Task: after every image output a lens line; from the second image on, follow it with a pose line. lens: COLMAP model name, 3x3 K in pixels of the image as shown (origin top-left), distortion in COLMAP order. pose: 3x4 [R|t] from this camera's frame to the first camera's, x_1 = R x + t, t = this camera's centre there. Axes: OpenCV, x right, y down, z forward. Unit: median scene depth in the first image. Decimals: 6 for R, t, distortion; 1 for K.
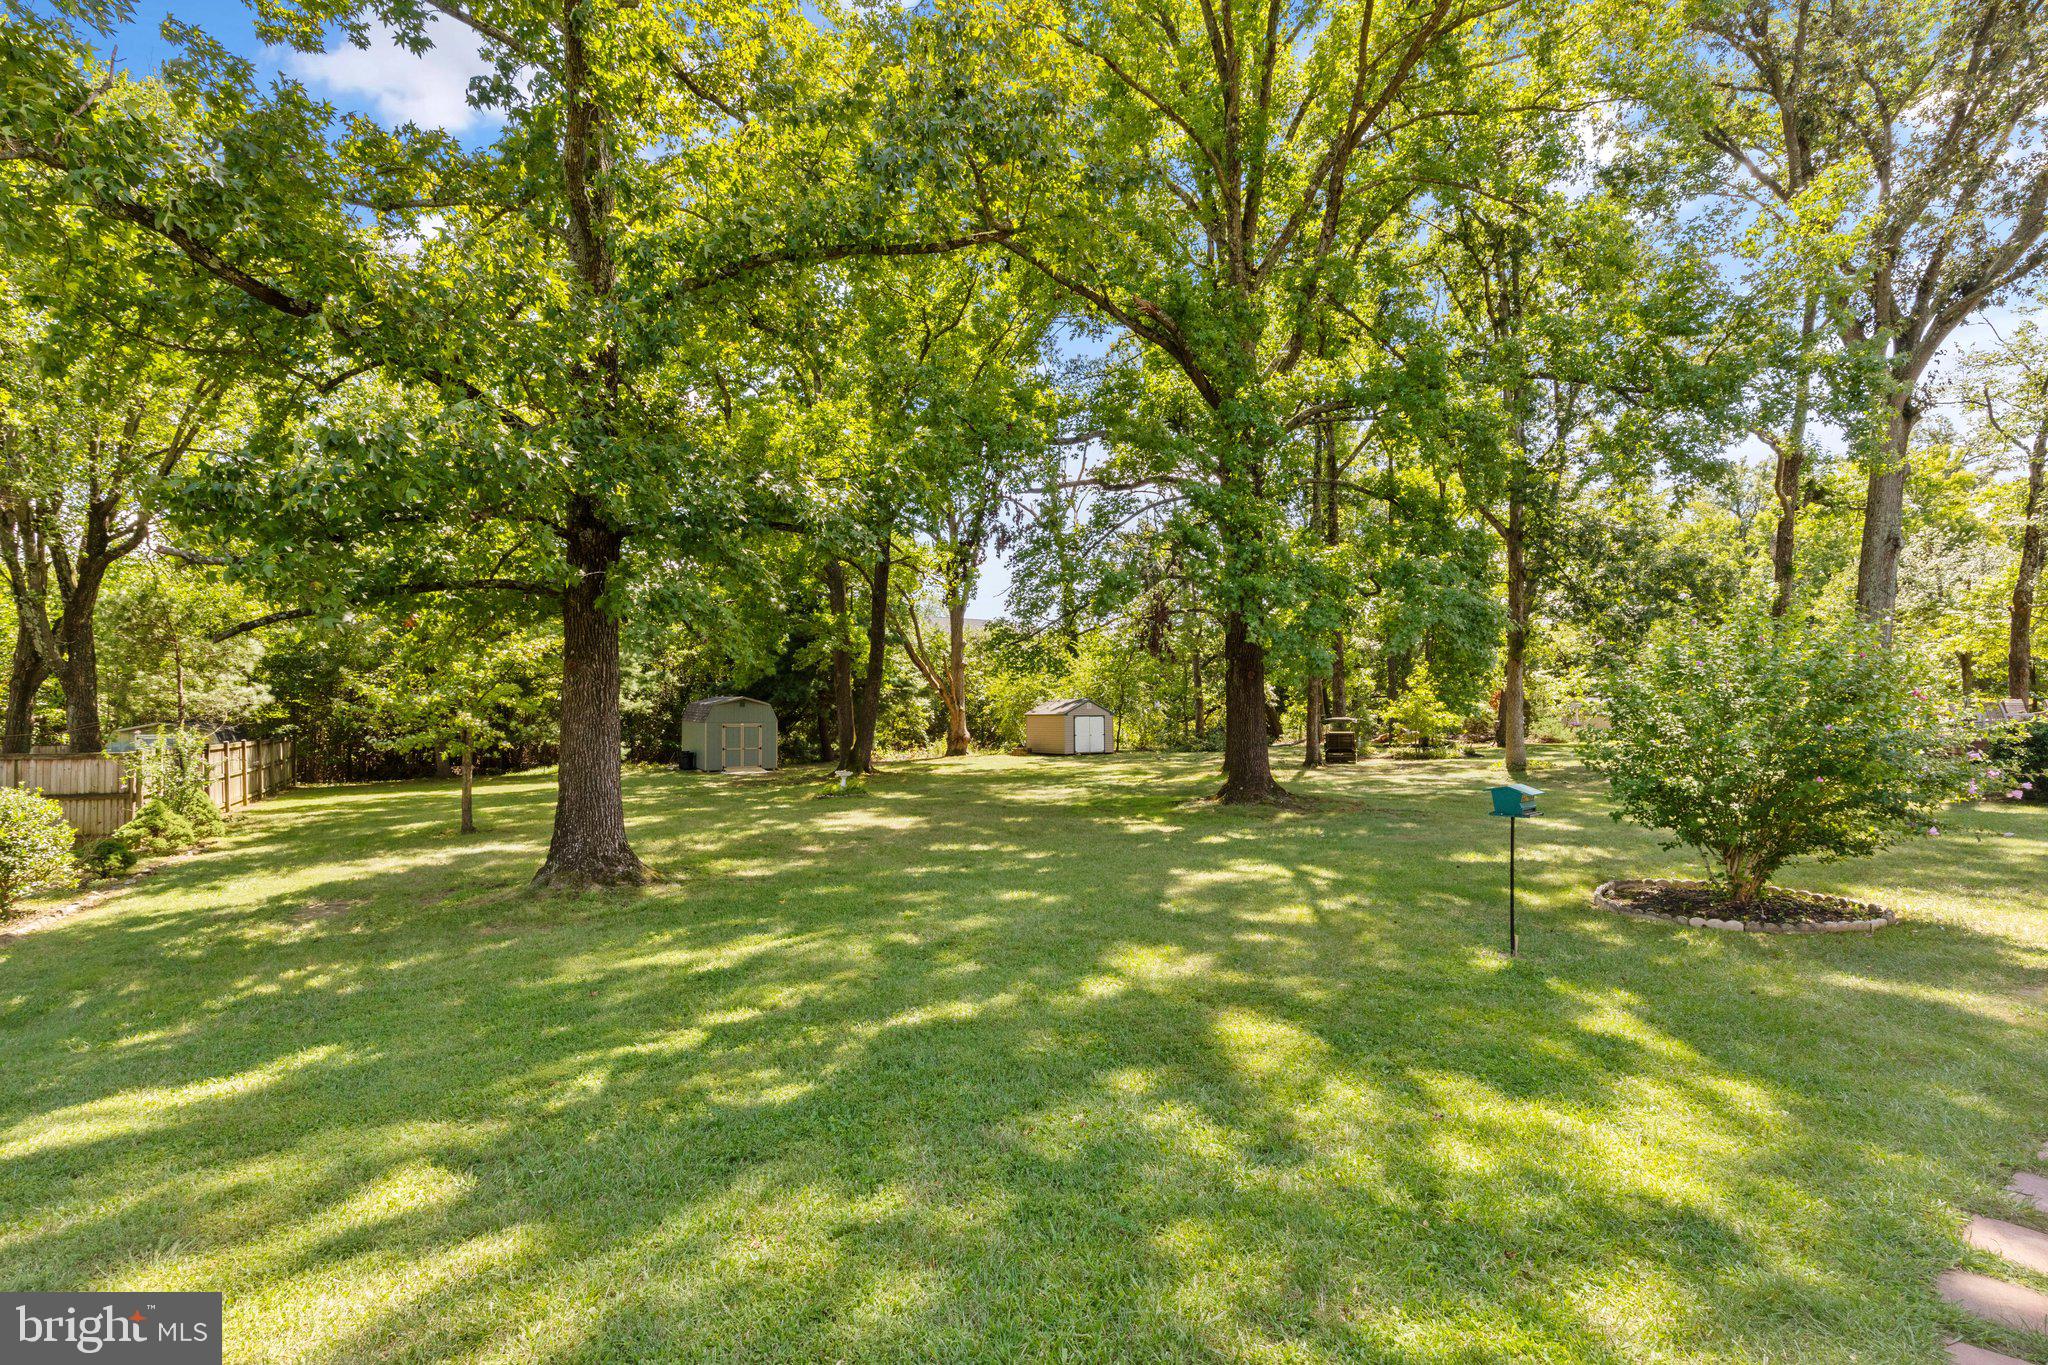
lens RADIAL K [[945.7, 0, 1024.3], [0, 945.7, 692.0], [0, 0, 1]] dist [0.008889, -0.001388]
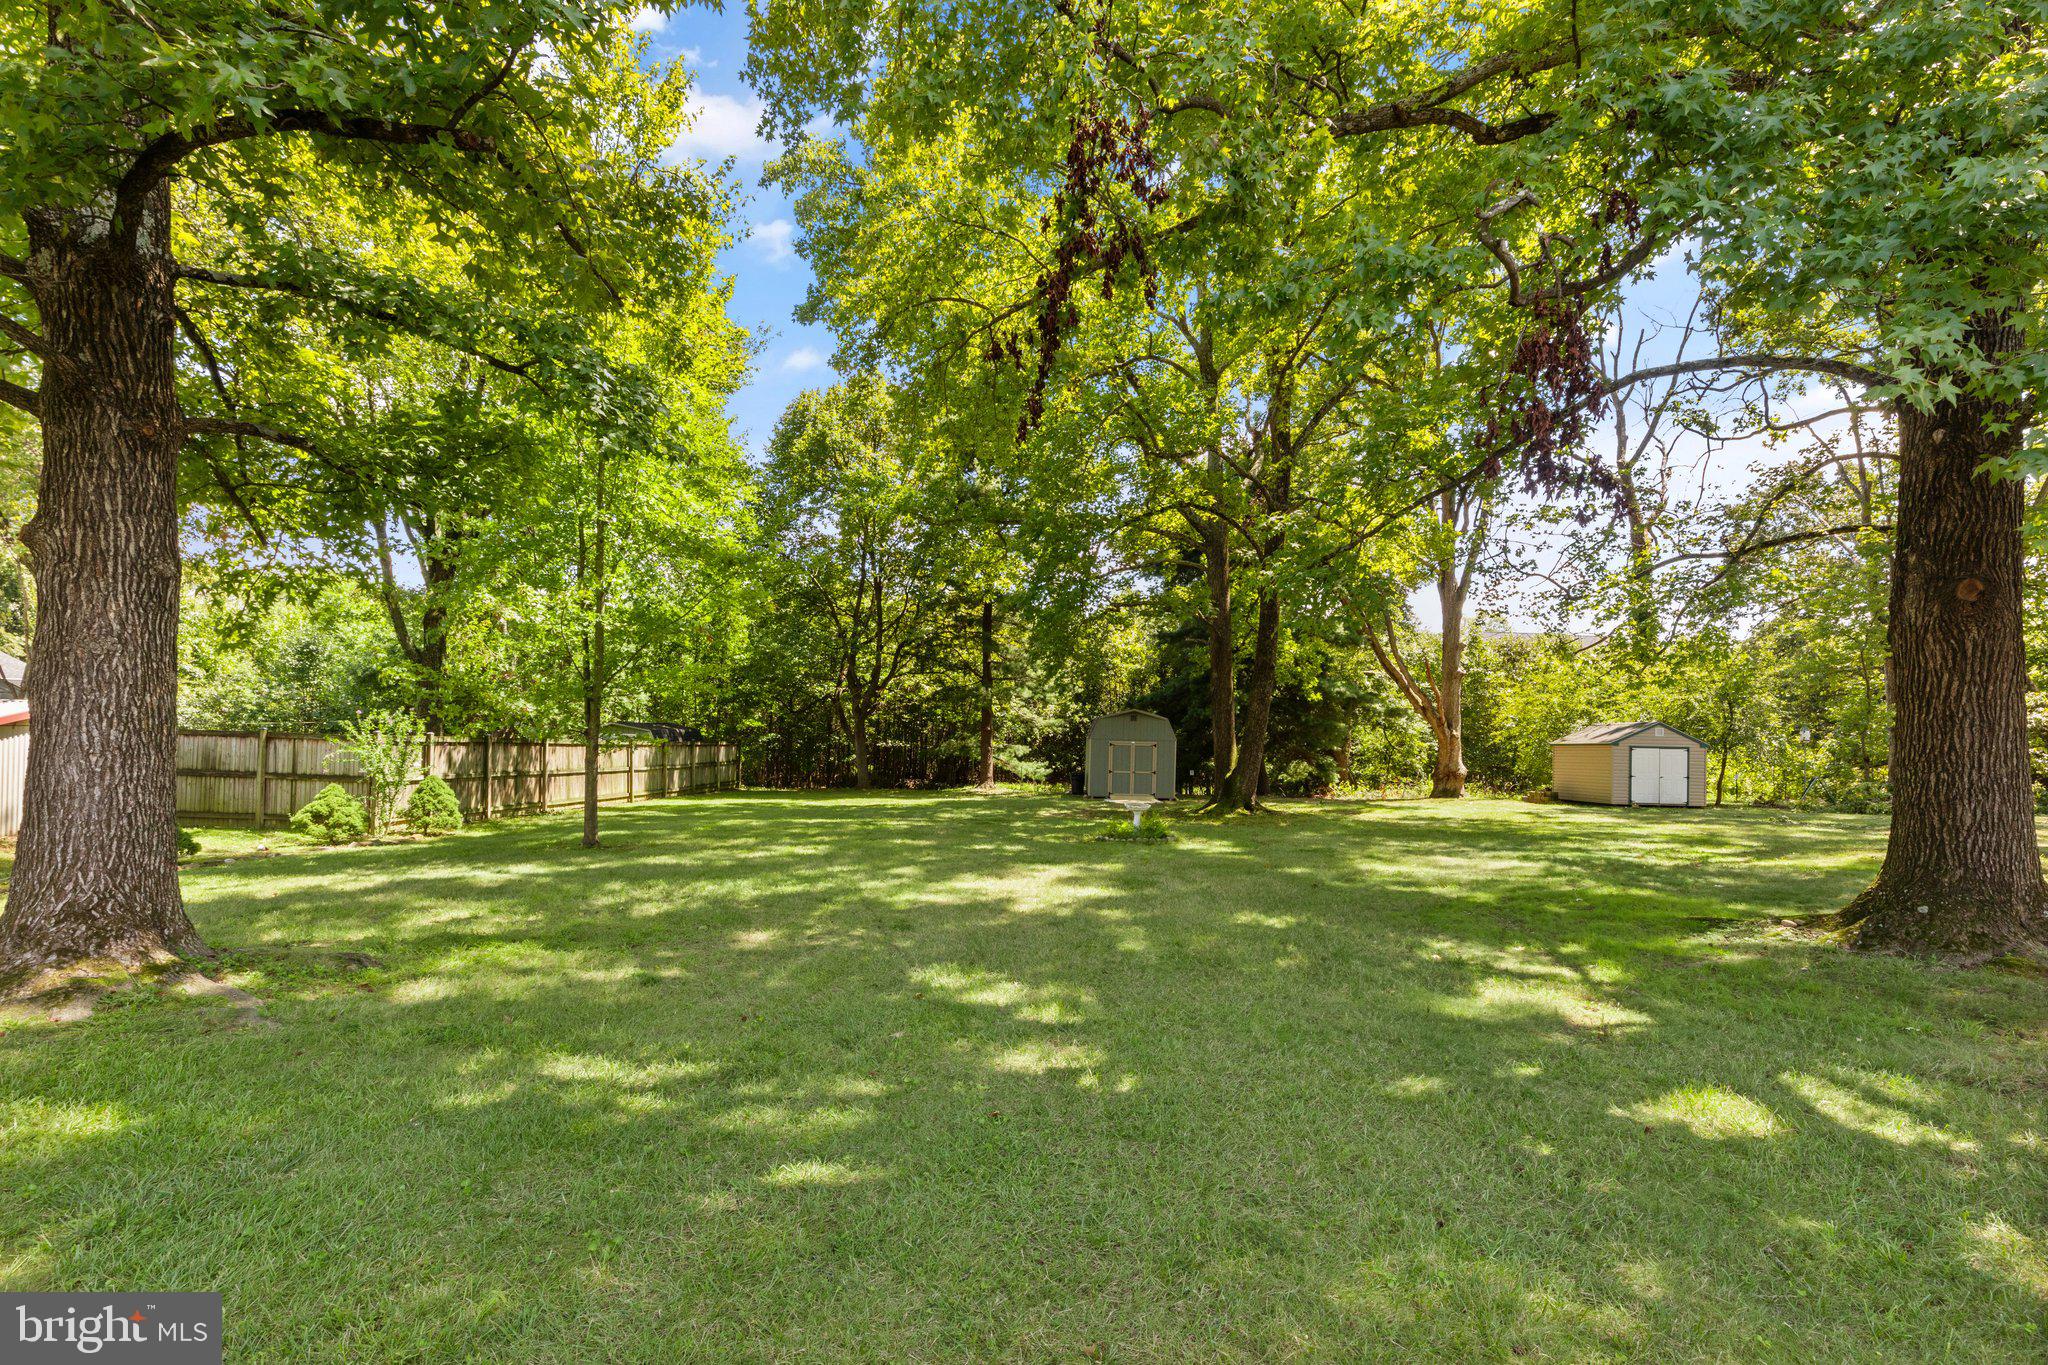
lens RADIAL K [[945.7, 0, 1023.2], [0, 945.7, 680.8], [0, 0, 1]] dist [0.008889, -0.001388]
pose [[0.837242, -0.011181, -0.546718, 0.059568], [-0.016048, 0.998858, -0.045003, 0.015701], [0.546596, 0.046452, 0.836107, 0.211841]]
